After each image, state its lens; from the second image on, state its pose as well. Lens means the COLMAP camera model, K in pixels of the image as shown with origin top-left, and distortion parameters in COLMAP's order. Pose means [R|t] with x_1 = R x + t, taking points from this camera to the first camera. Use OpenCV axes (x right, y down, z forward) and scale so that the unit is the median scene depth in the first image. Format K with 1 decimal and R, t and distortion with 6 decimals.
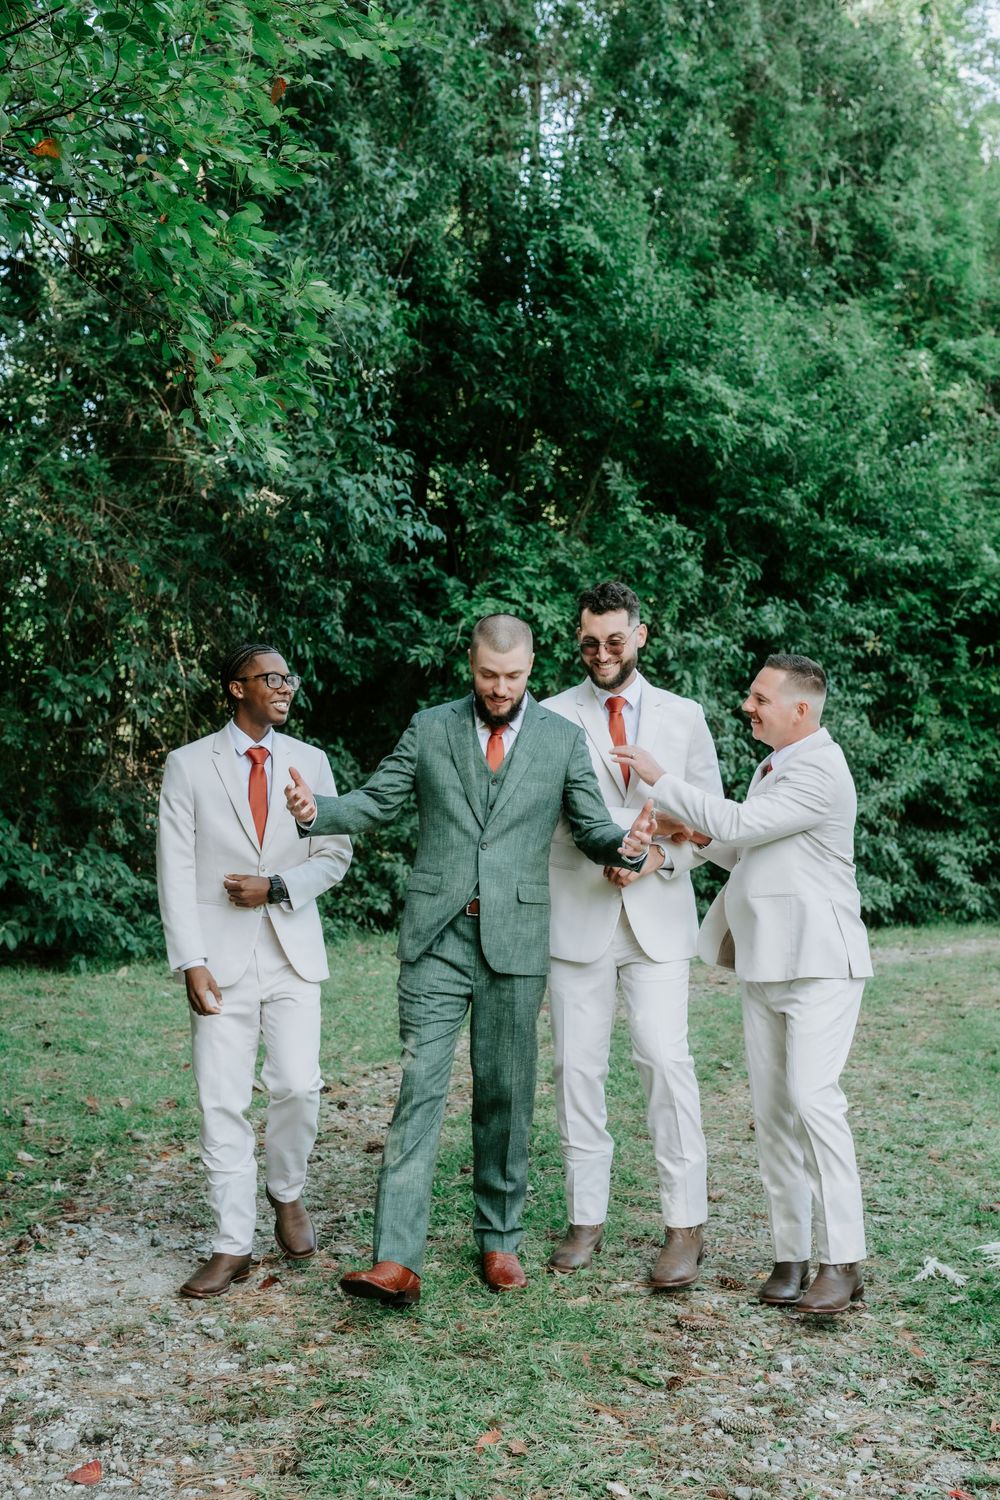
lens RADIAL K [[2296.9, 0, 499.3], [0, 2296.9, 750.7], [0, 0, 1]] dist [-0.001725, 0.000000]
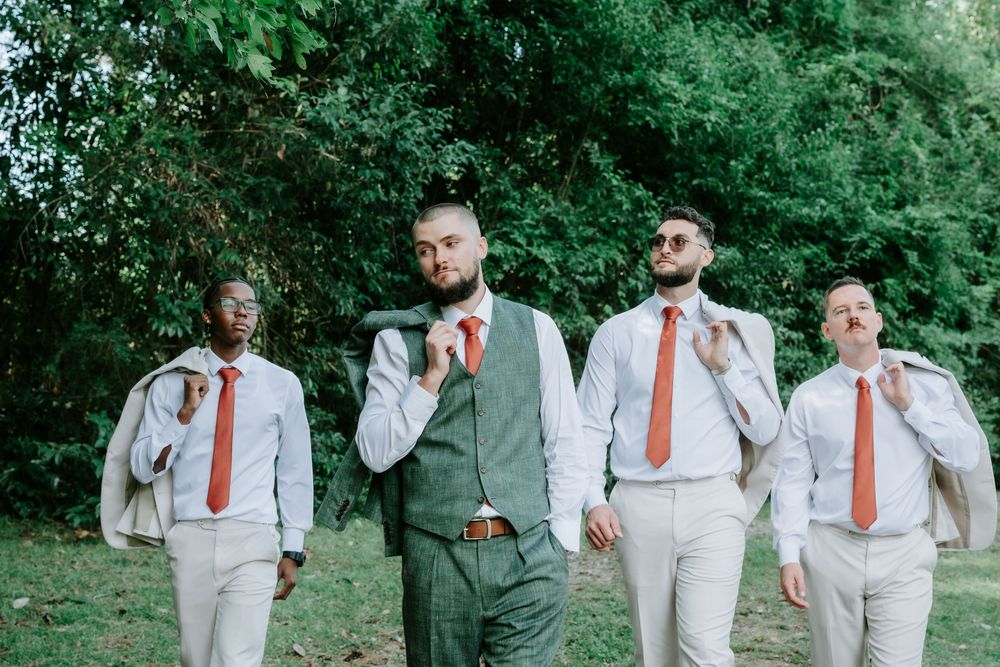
lens RADIAL K [[1531.2, 0, 501.3], [0, 1531.2, 335.3], [0, 0, 1]] dist [-0.001725, 0.000000]
pose [[0.999998, 0.001914, -0.000715, -0.001243], [-0.001925, 0.999872, -0.015859, -0.001314], [0.000684, 0.015860, 0.999874, 0.125186]]
